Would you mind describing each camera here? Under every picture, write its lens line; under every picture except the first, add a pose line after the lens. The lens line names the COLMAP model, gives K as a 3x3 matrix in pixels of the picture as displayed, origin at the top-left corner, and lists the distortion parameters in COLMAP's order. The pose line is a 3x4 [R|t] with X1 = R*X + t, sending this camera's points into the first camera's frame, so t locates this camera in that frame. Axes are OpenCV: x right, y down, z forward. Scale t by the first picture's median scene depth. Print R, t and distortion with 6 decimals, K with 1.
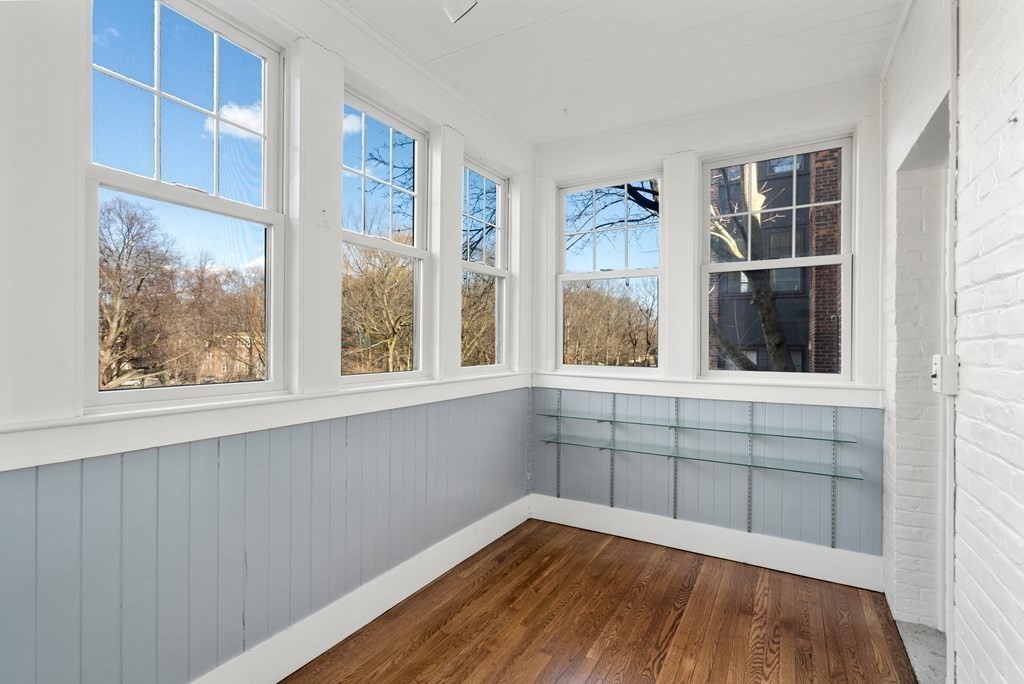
lens RADIAL K [[475.5, 0, 512.7], [0, 475.5, 344.4], [0, 0, 1]] dist [0.000122, 0.001473]
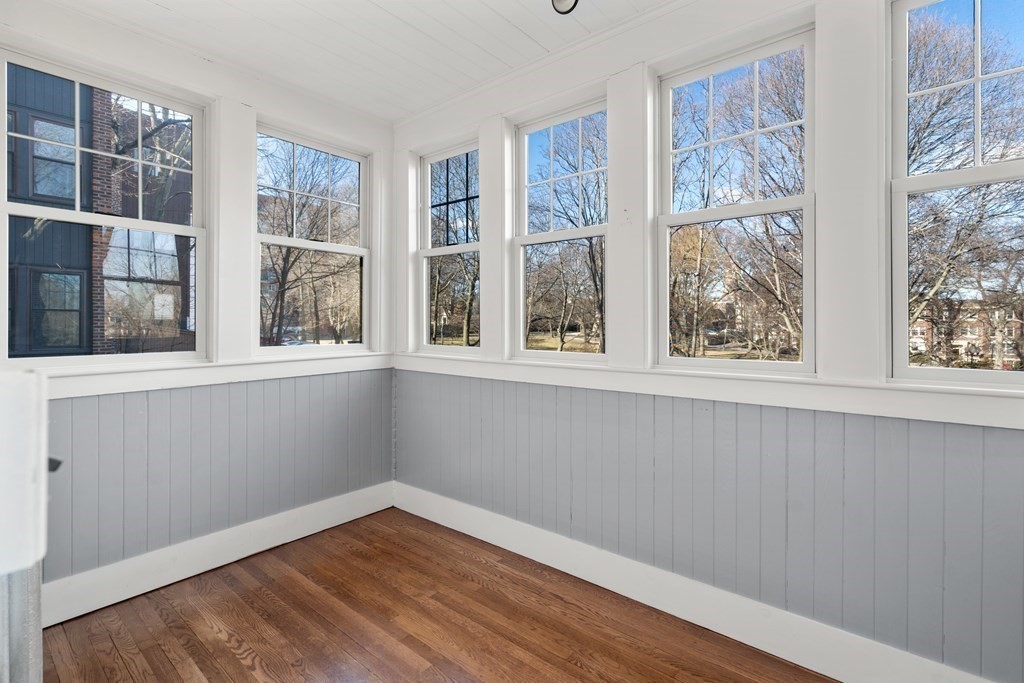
lens RADIAL K [[475.5, 0, 513.8], [0, 475.5, 332.3], [0, 0, 1]] dist [0.000122, 0.001473]
pose [[-0.150744, 0.009724, -0.988525, 0.751209], [-0.008685, 0.999900, 0.011160, 0.007060], [0.988535, 0.010268, -0.150644, 0.889807]]
